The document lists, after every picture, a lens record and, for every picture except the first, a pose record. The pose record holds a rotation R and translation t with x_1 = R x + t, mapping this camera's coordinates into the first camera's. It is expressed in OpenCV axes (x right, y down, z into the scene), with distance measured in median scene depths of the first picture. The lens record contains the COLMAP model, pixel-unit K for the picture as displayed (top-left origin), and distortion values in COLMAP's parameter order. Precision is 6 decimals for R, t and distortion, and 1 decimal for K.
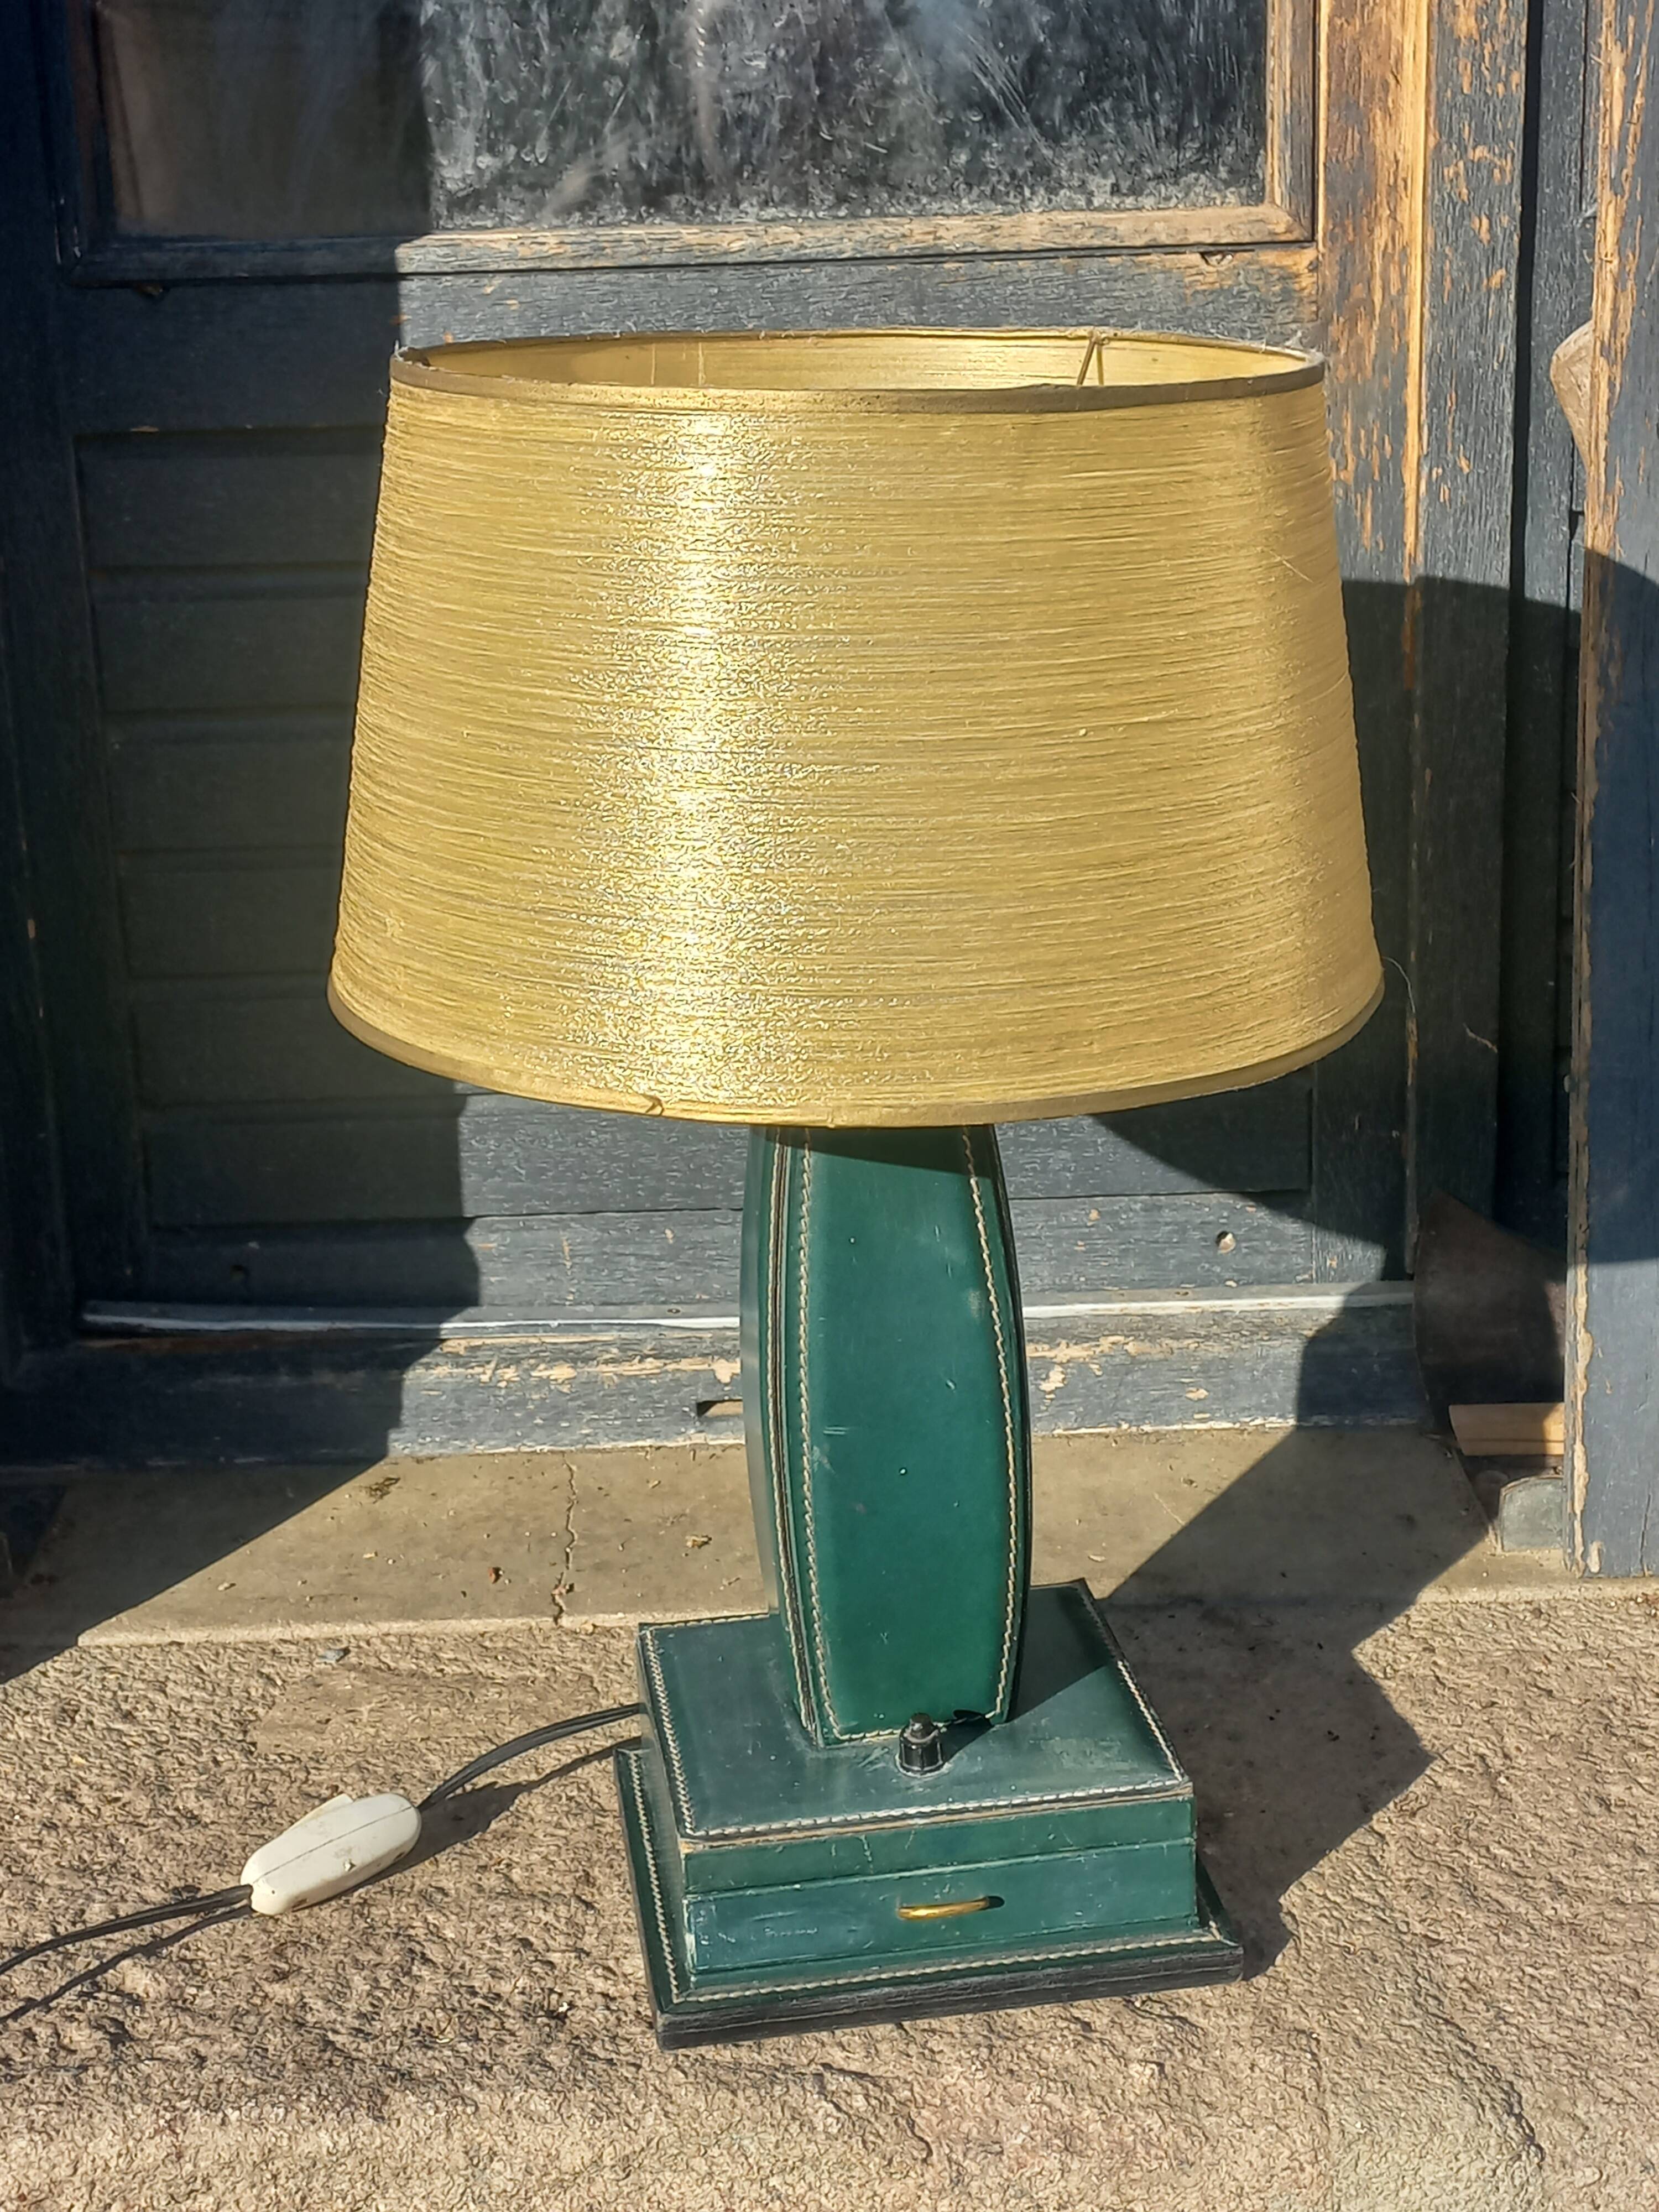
lens RADIAL K [[3185.2, 0, 828.2], [0, 3185.2, 1165.8], [0, 0, 1]] dist [0.081133, 0.047873]
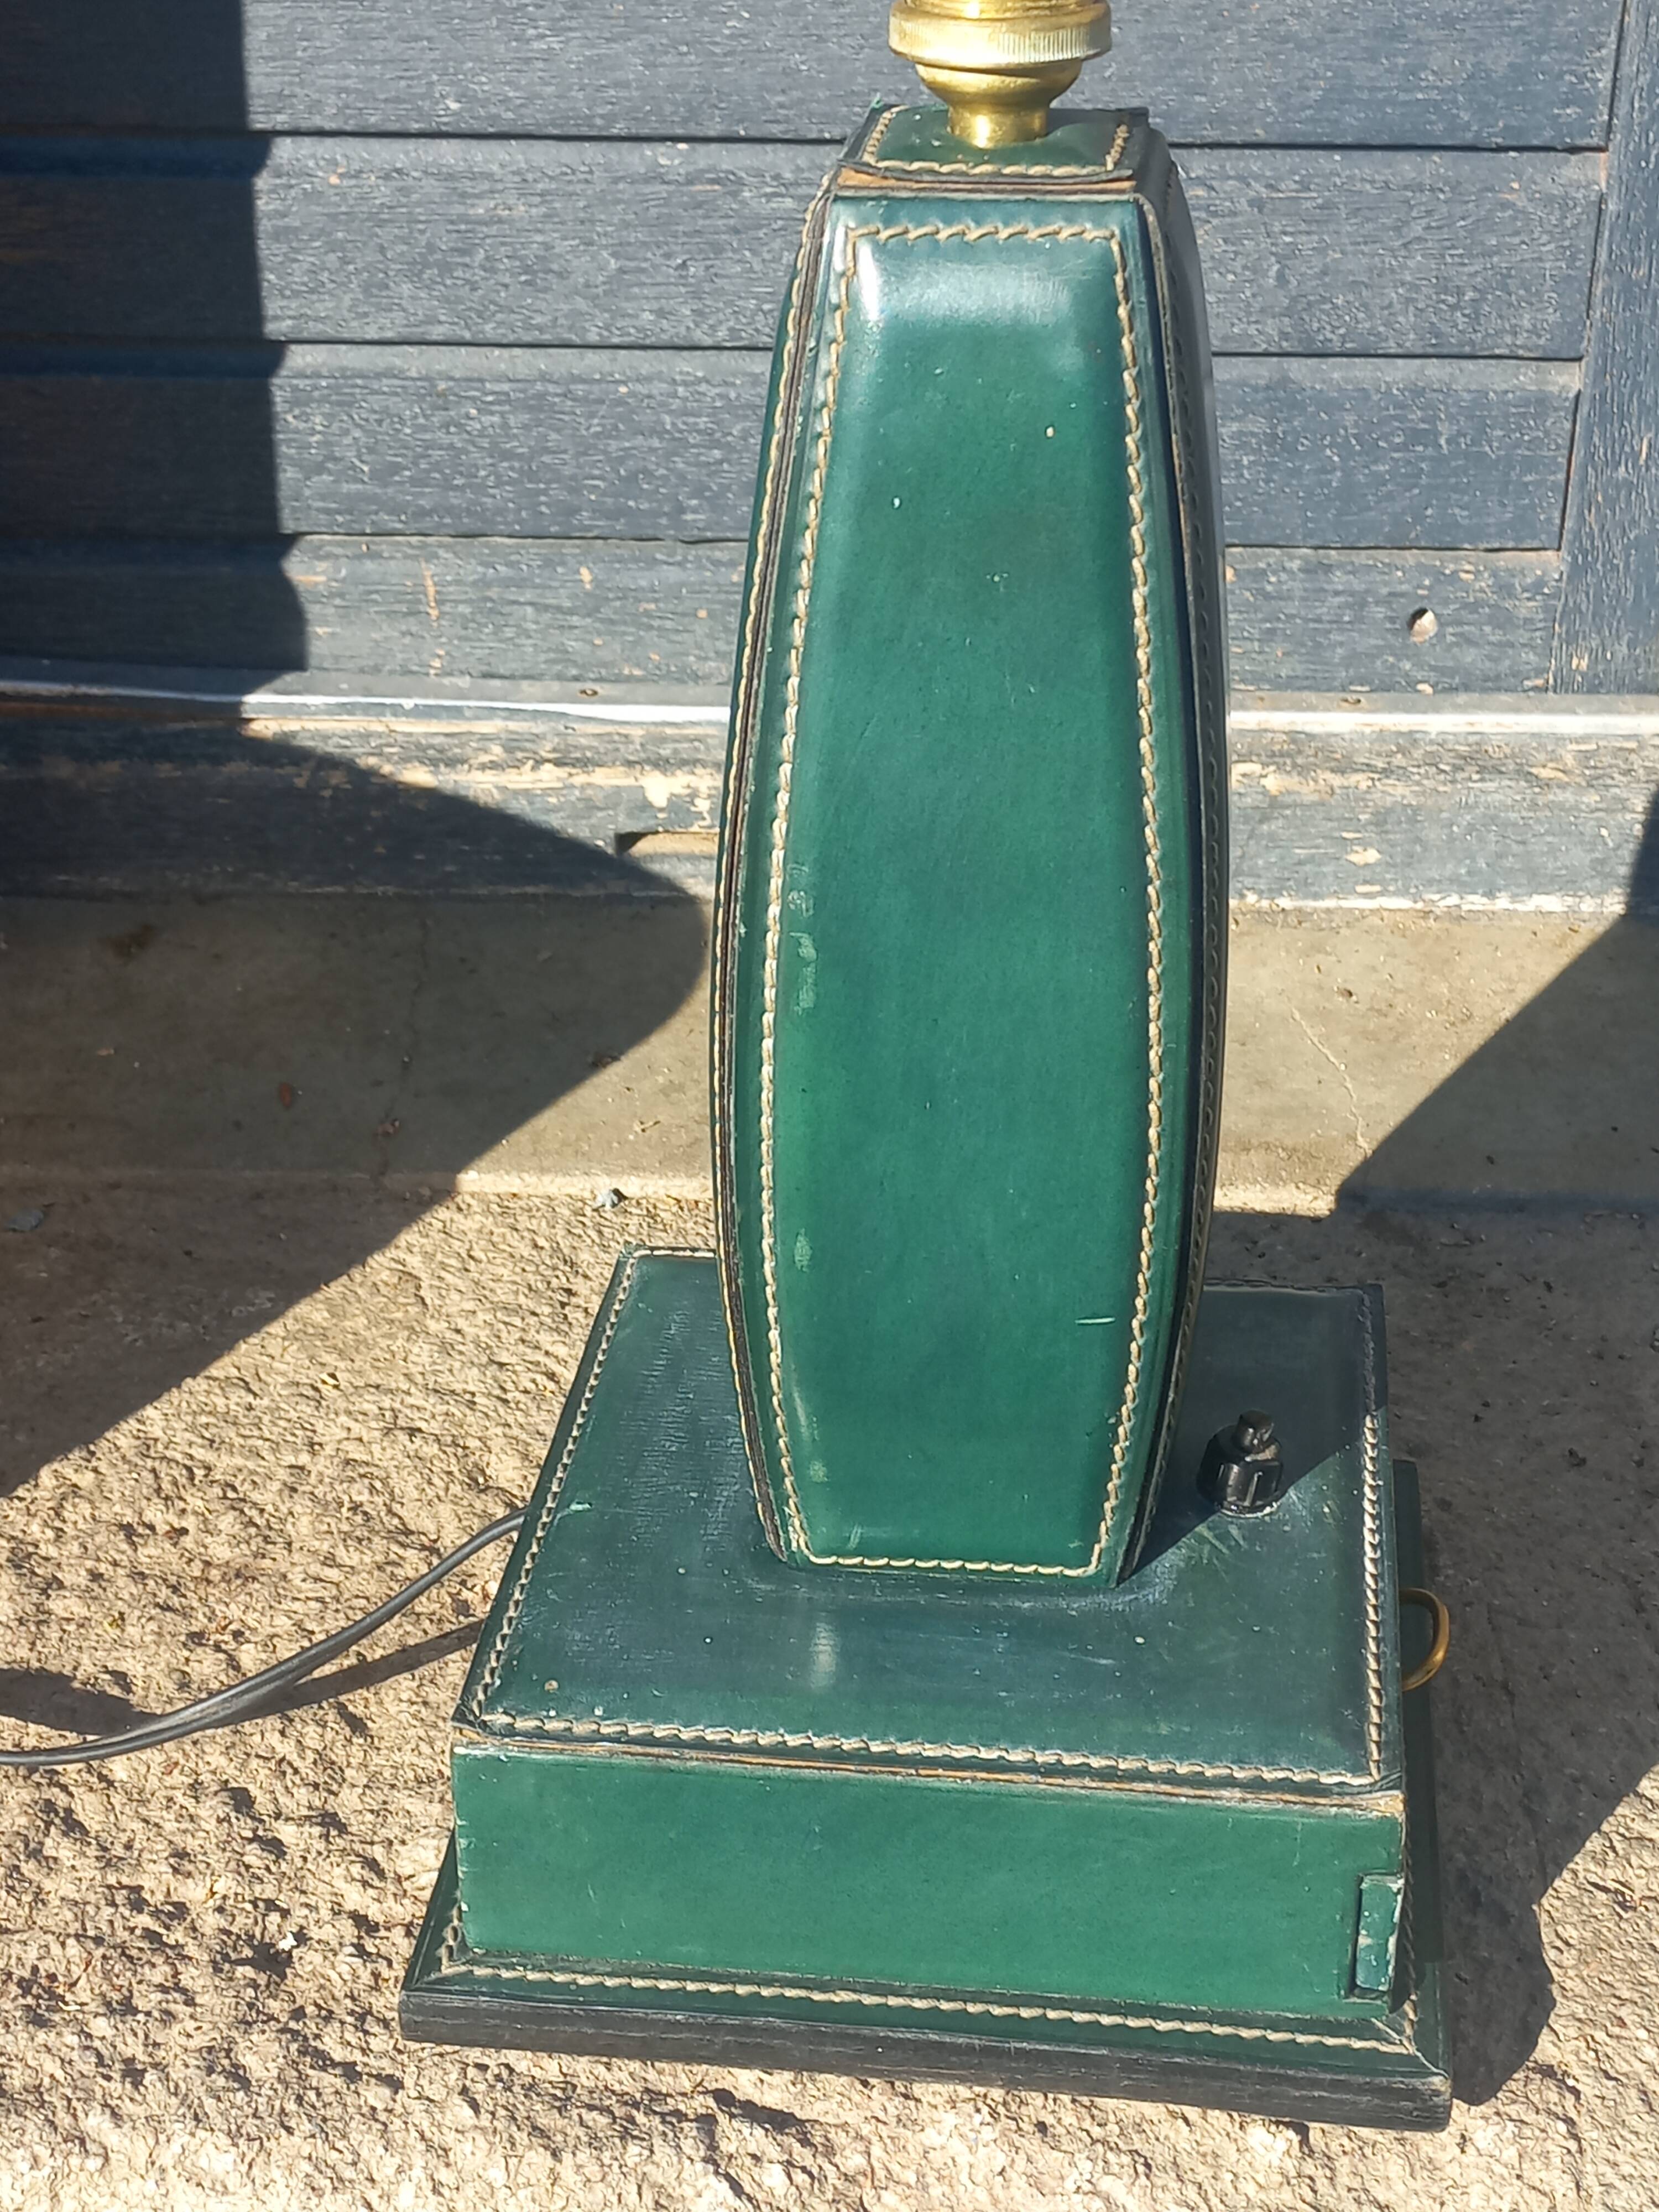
lens RADIAL K [[3162.9, 0, 826.5], [0, 3162.9, 1115.1], [0, 0, 1]] dist [0.094358, -0.076474]
pose [[0.998887, 0.046996, -0.004094, 0.011509], [-0.045099, 0.976813, 0.209291, -0.012670], [0.013834, -0.208873, 0.977845, 0.451736]]
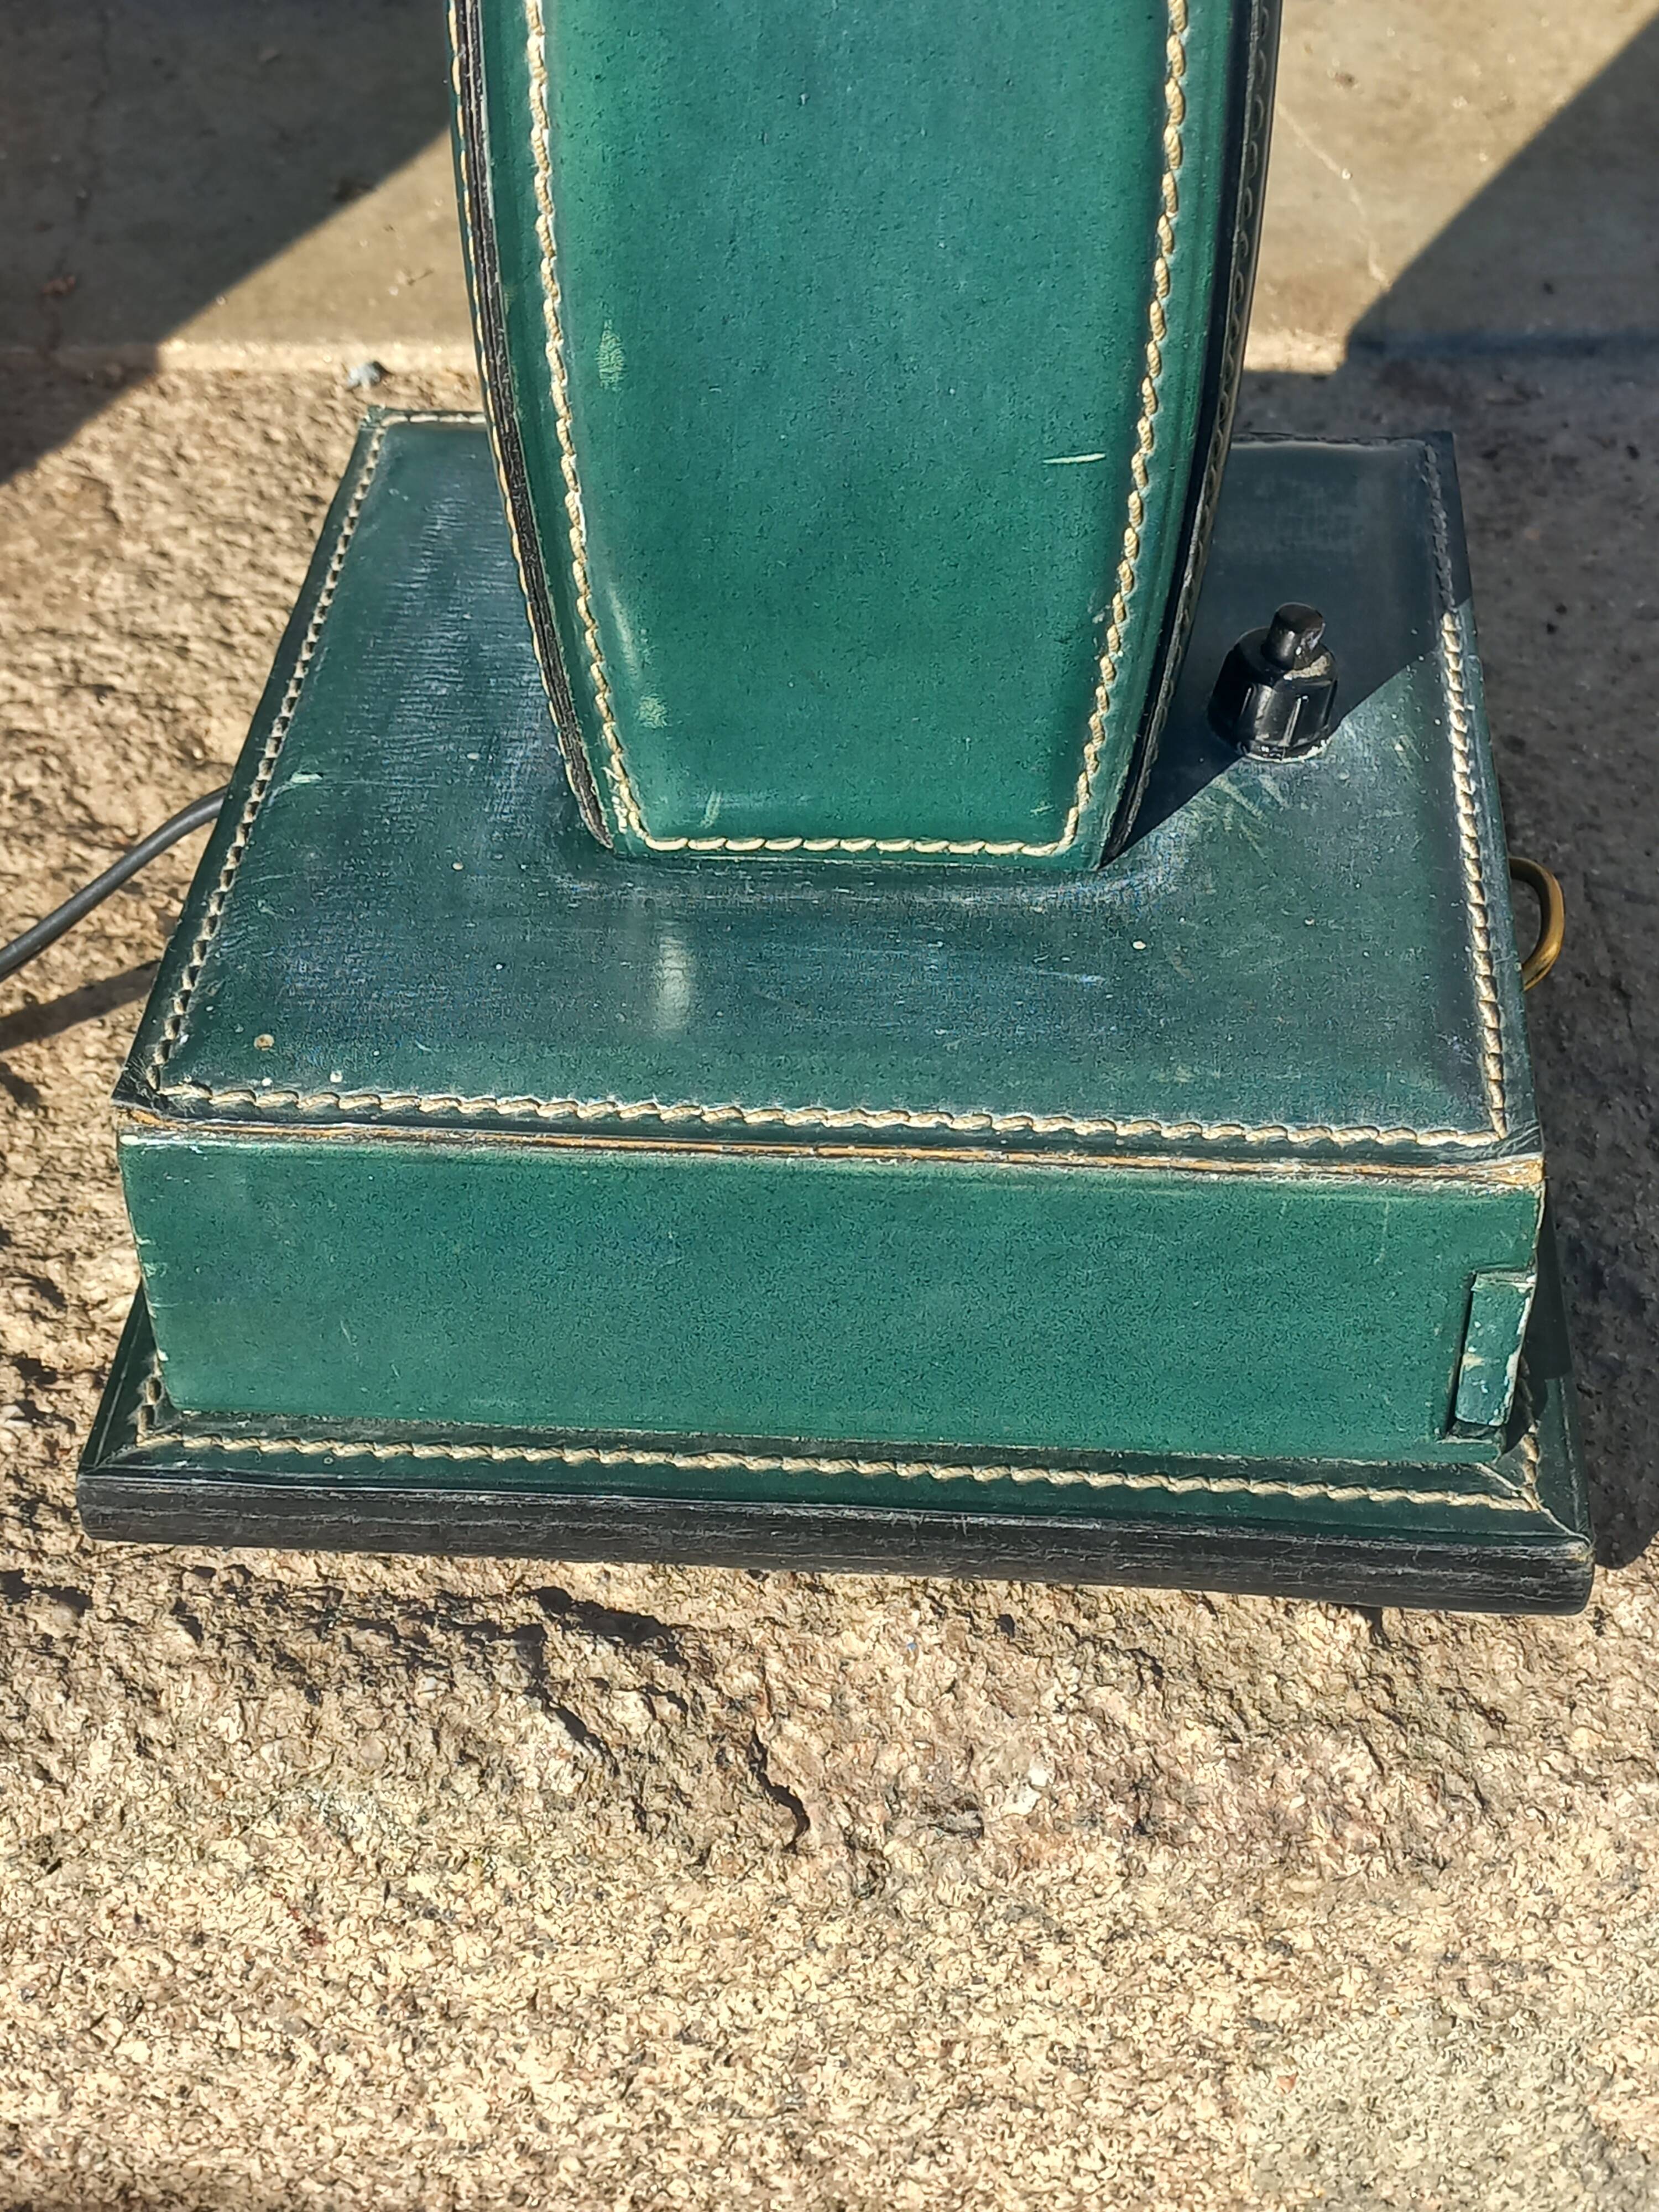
lens RADIAL K [[3209.5, 0, 803.8], [0, 3209.5, 1077.2], [0, 0, 1]] dist [0.086040, -0.019612]
pose [[0.999061, 0.013413, 0.041186, 0.012855], [-0.028850, 0.915301, 0.401735, 0.052833], [-0.032309, -0.402546, 0.914829, 0.620603]]
